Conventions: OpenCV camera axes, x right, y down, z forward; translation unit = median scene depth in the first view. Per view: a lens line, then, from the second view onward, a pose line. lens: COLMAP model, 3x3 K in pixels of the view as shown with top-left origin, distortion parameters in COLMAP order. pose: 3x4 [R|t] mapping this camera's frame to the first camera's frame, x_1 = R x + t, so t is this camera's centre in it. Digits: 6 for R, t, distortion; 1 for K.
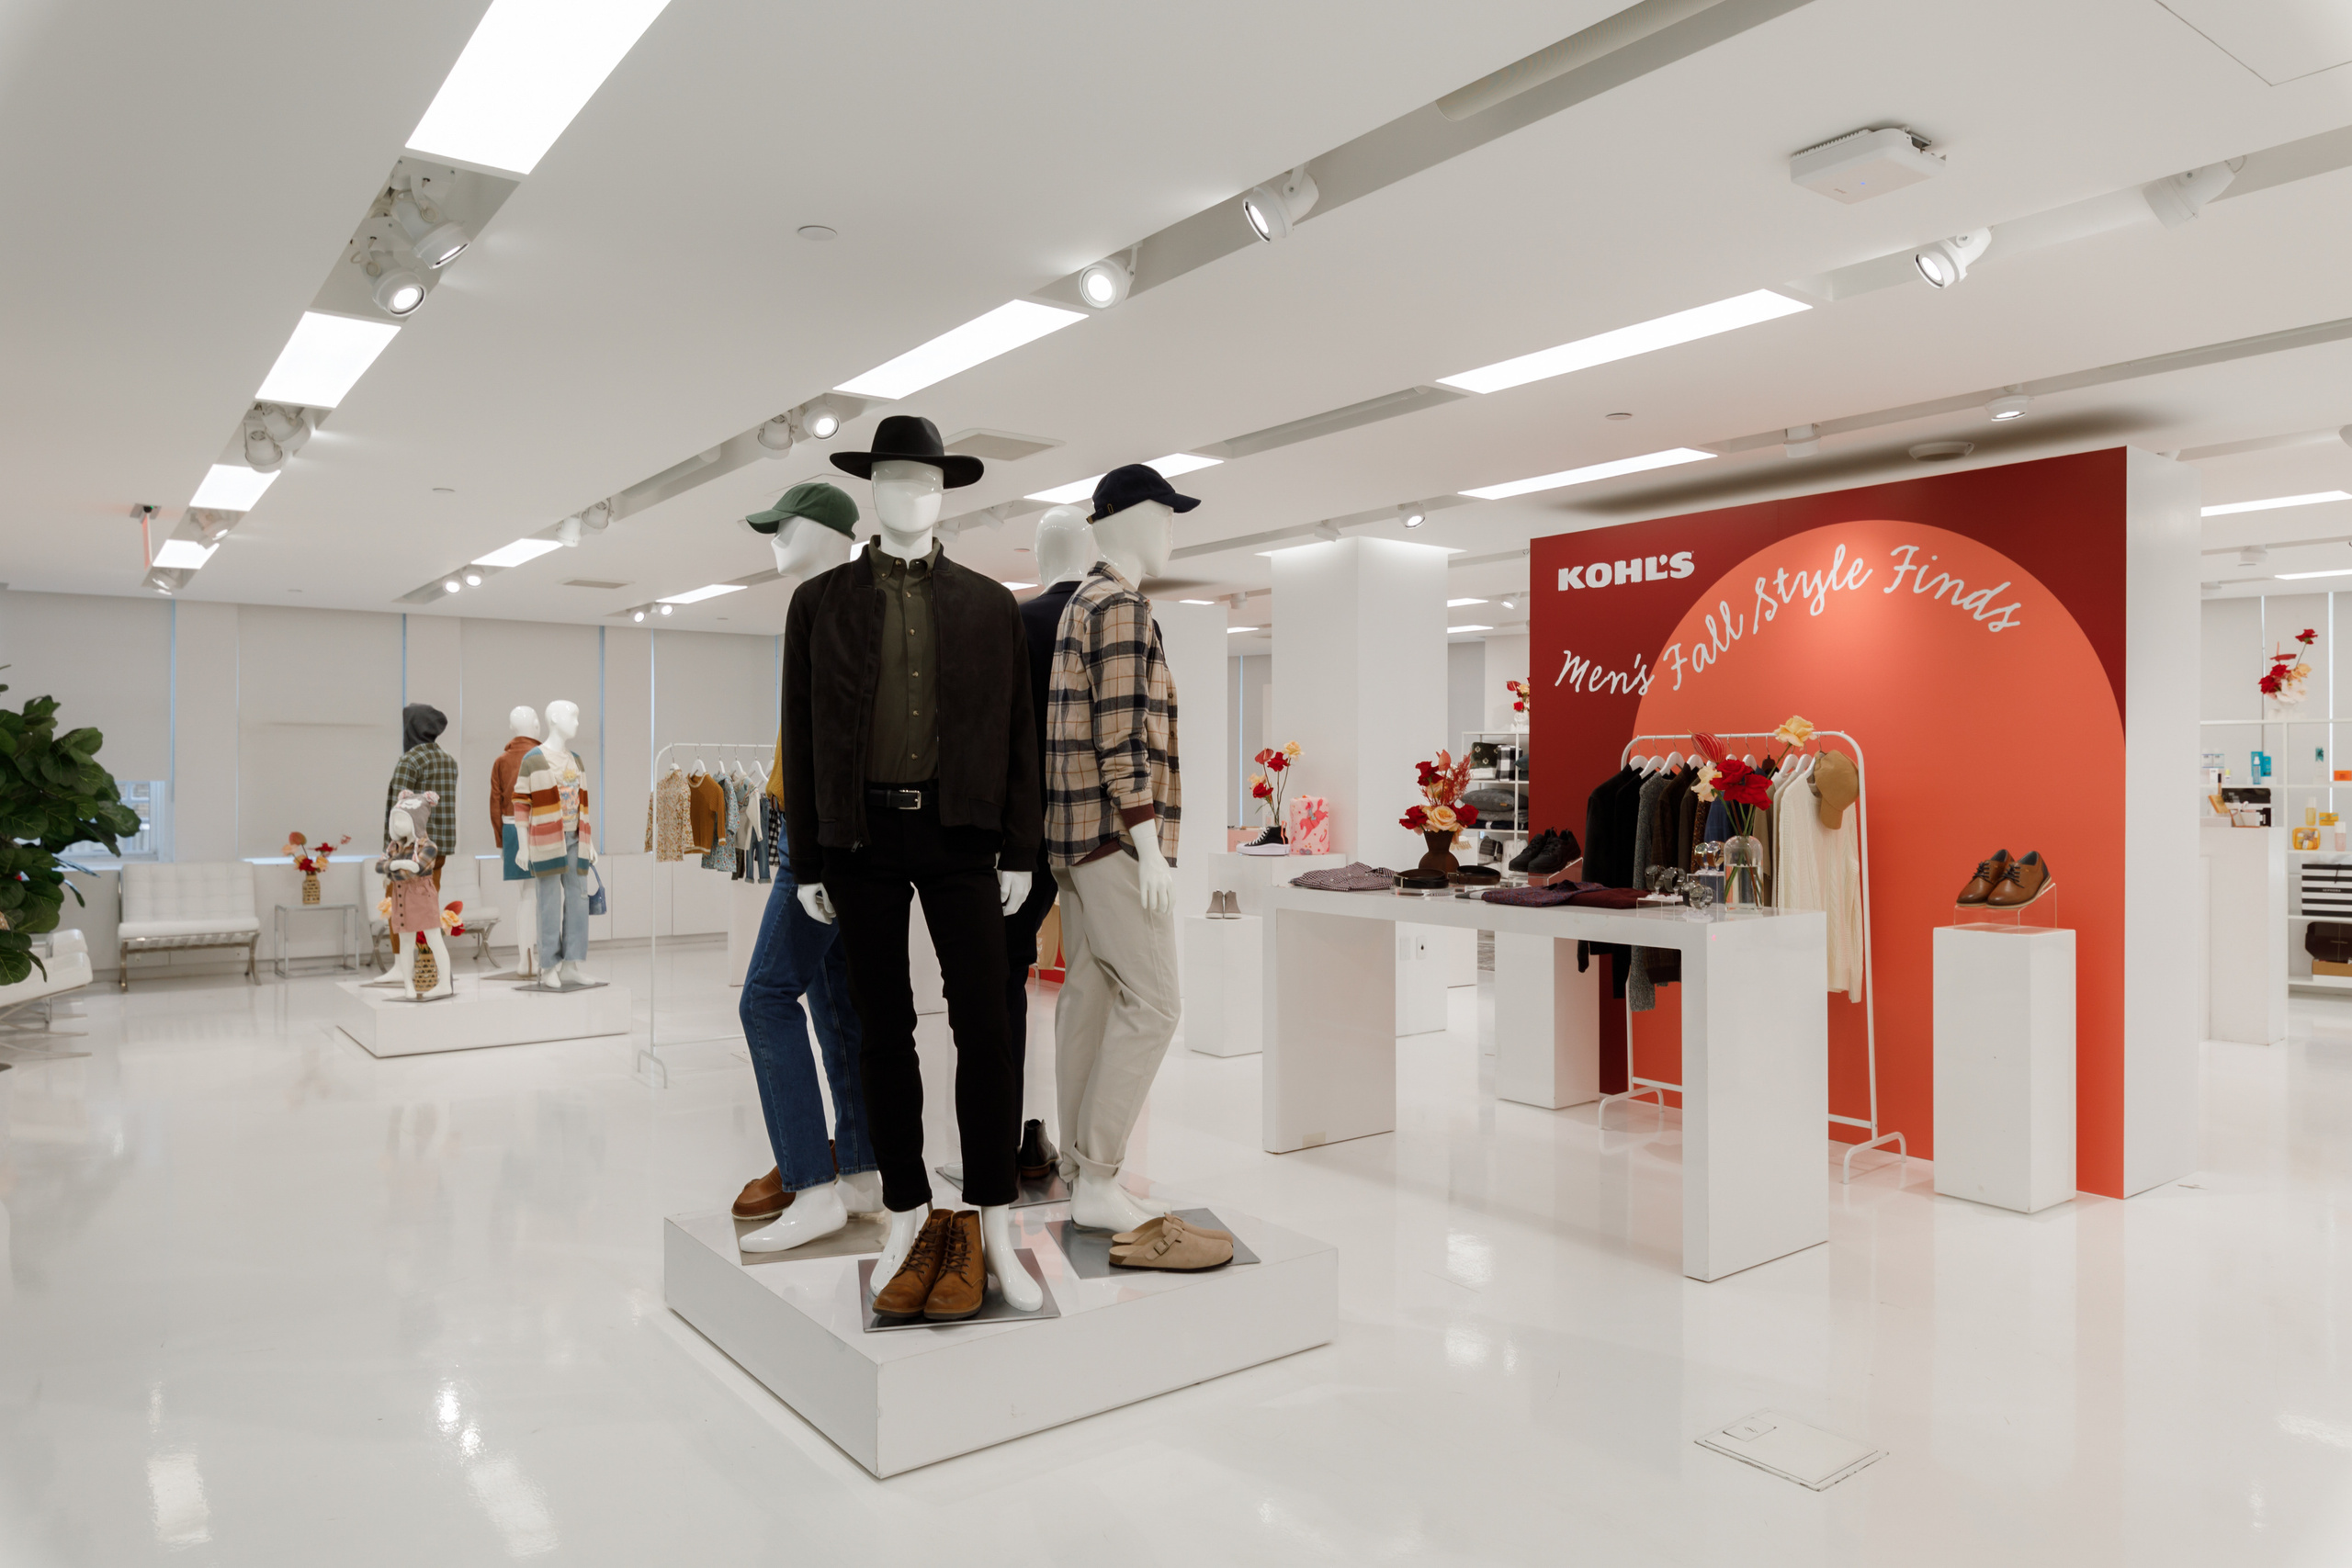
lens RADIAL K [[1514.6, 0, 1140.6], [0, 1514.6, 779.3], [0, 0, 1]] dist [0.003695, 0.001017]
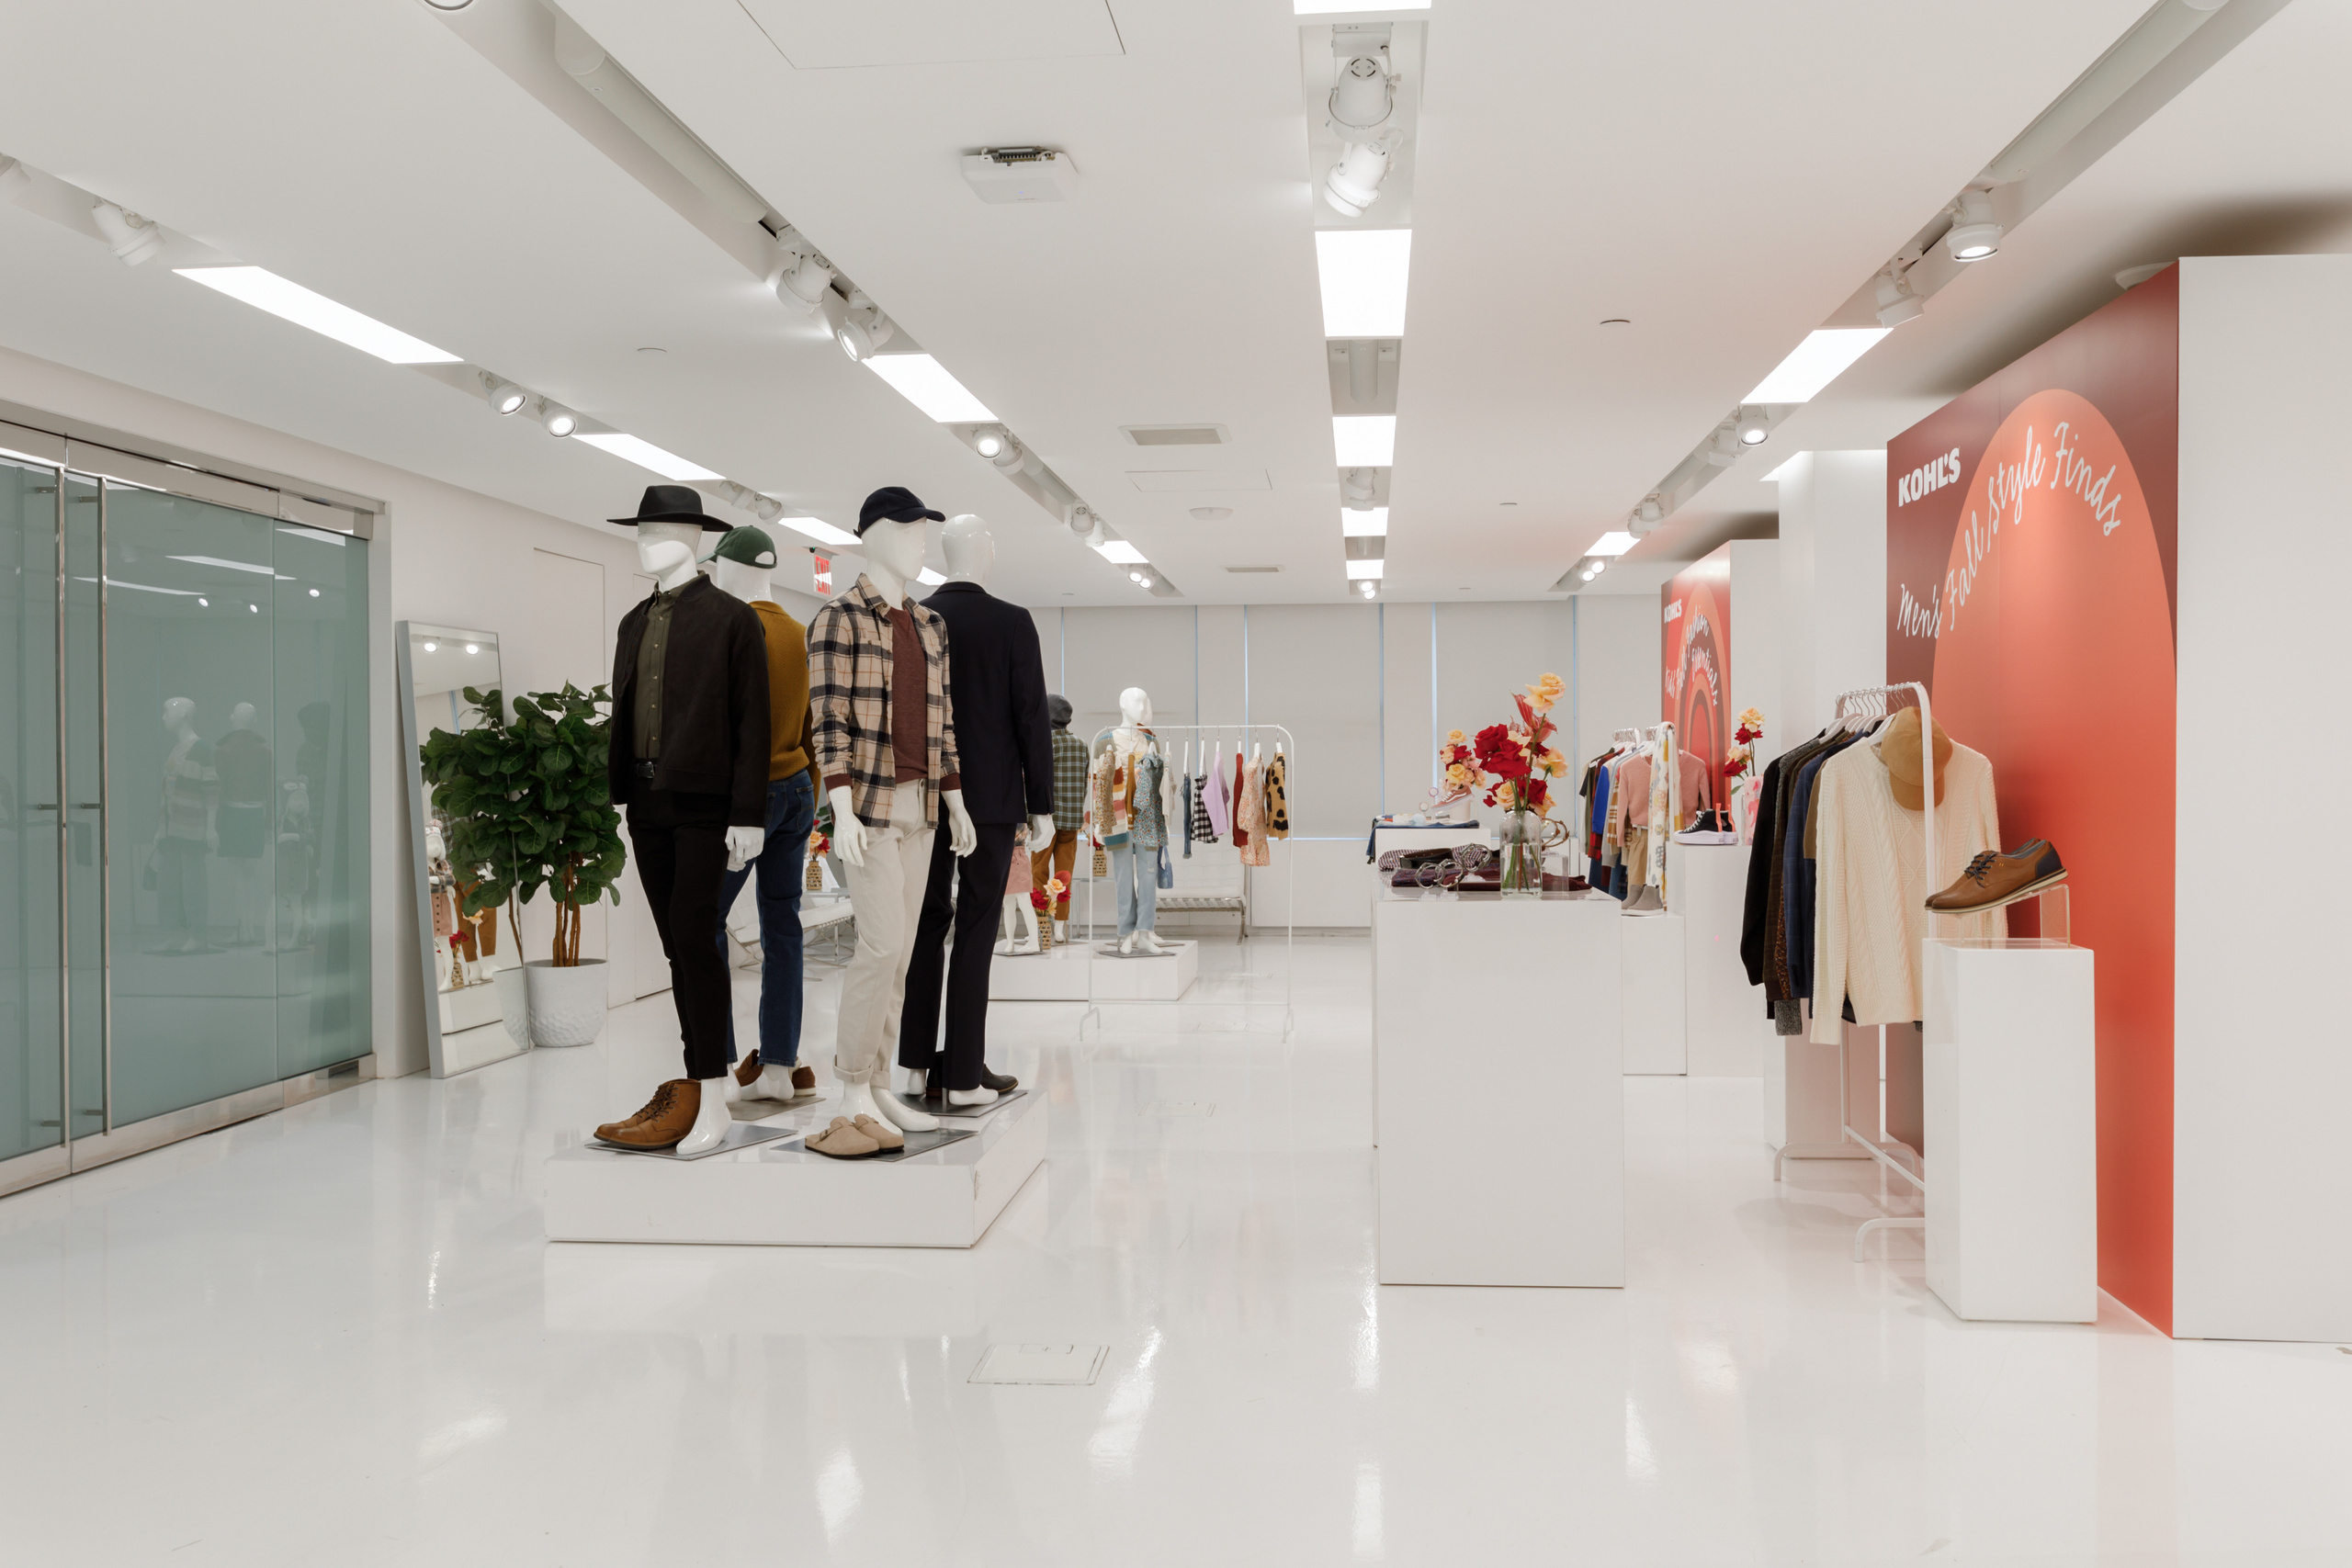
lens RADIAL K [[1895.8, 0, 1176.0], [0, 1895.8, 784.0], [0, 0, 1]] dist [0.006560, 0.002745]
pose [[0.741348, 0.000274, -0.671120, 0.713008], [0.006331, 0.999953, 0.007401, 0.008652], [0.671091, -0.009735, 0.741311, 0.032337]]
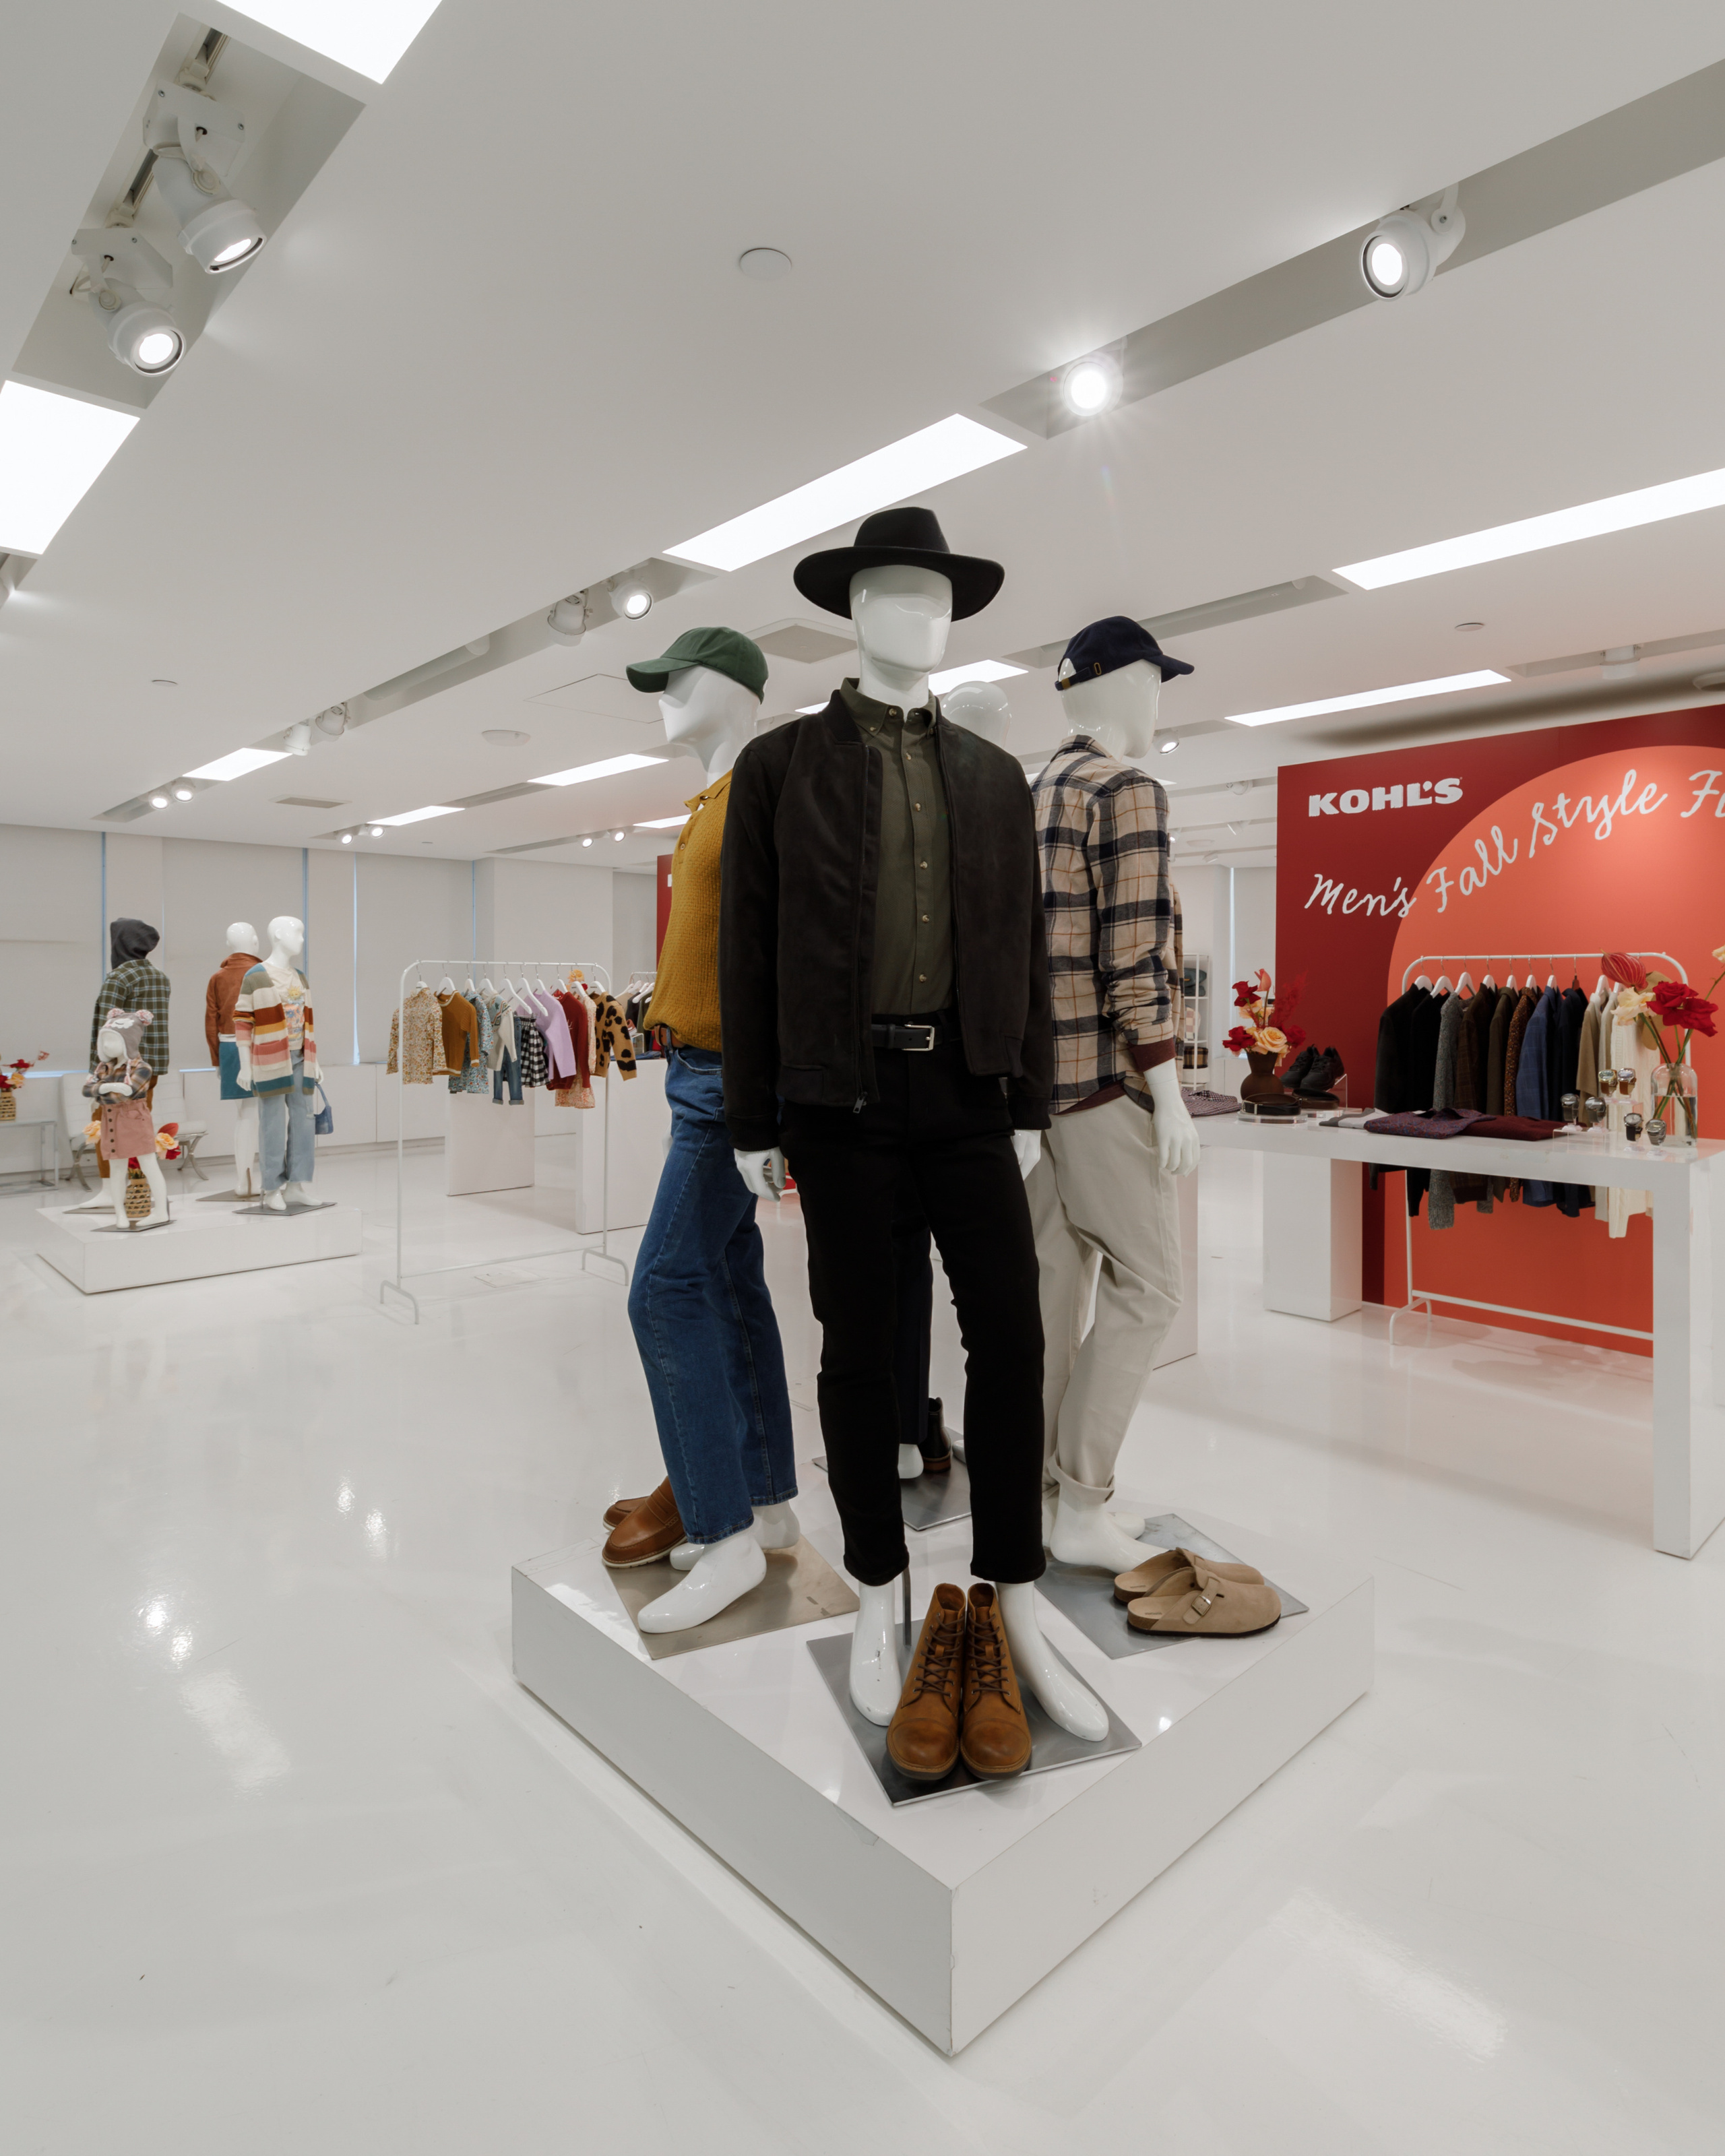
lens RADIAL K [[1214.3, 0, 884.5], [0, 1214.3, 1003.6], [0, 0, 1]] dist [0.006282, -0.000524]
pose [[0.991898, -0.000731, 0.127036, -0.129930], [-0.000509, 0.999953, 0.009729, -0.004574], [-0.127037, -0.009715, 0.991850, 0.227873]]
